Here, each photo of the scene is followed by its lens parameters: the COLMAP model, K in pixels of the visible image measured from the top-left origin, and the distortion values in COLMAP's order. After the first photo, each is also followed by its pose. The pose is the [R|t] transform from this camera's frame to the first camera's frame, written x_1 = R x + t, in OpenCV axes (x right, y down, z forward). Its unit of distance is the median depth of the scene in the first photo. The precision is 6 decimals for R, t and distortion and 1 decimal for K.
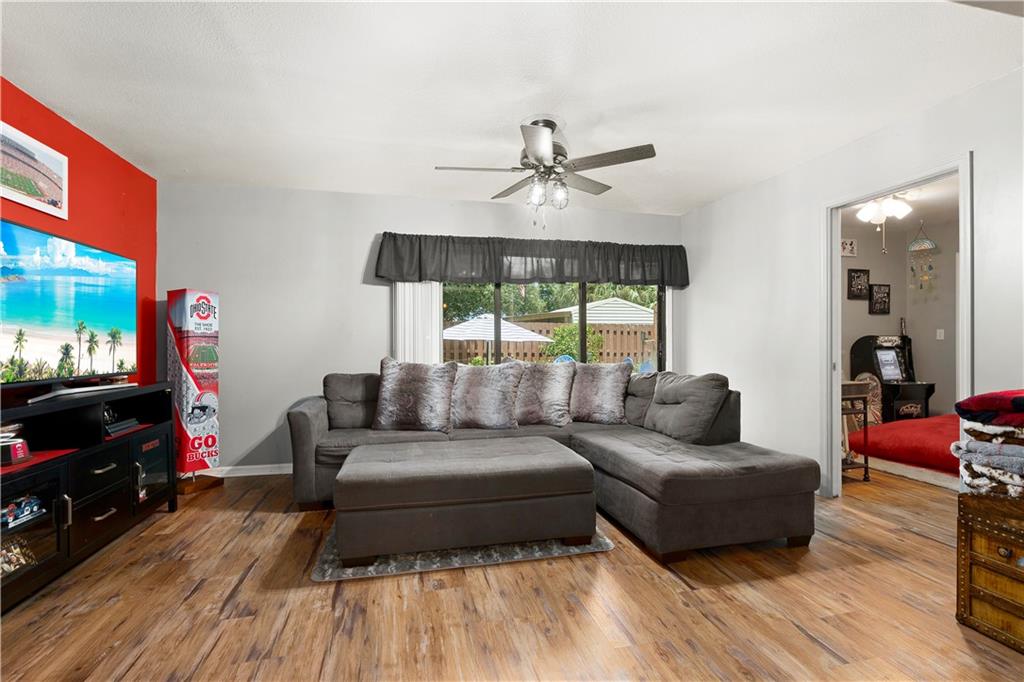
lens RADIAL K [[462.8, 0, 518.9], [0, 462.8, 342.5], [0, 0, 1]] dist [-0.007296, 0.001575]
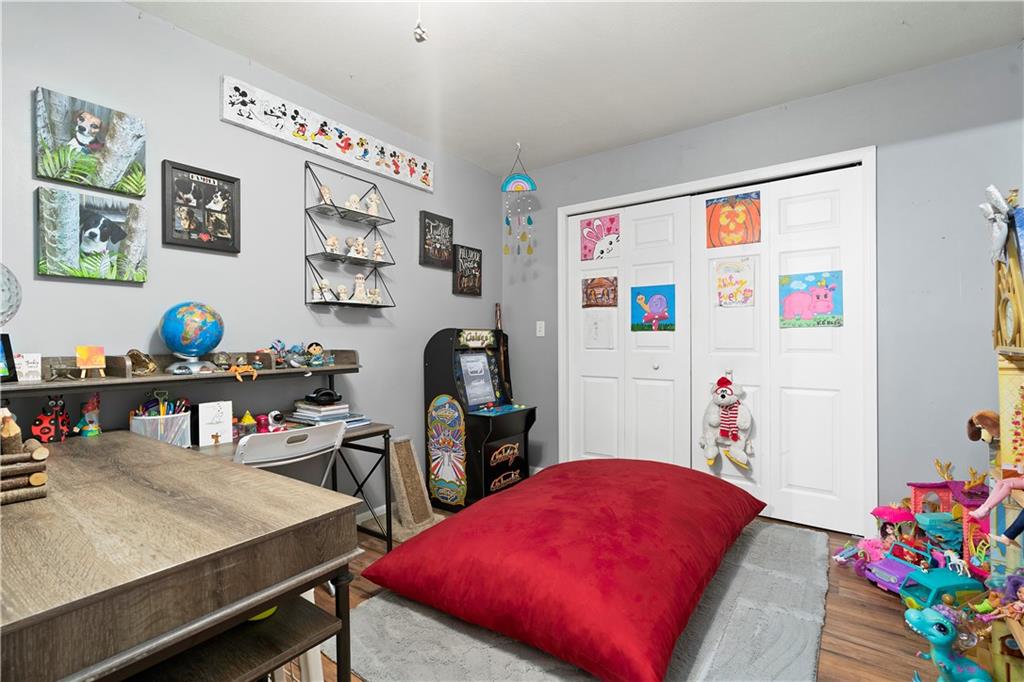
lens RADIAL K [[462.8, 0, 512.8], [0, 462.8, 341.9], [0, 0, 1]] dist [-0.007296, 0.001575]
pose [[0.763774, -0.002496, 0.645479, 0.451876], [0.003886, 0.999992, -0.000731, 0.001940], [-0.645472, 0.003067, 0.763778, 0.514421]]
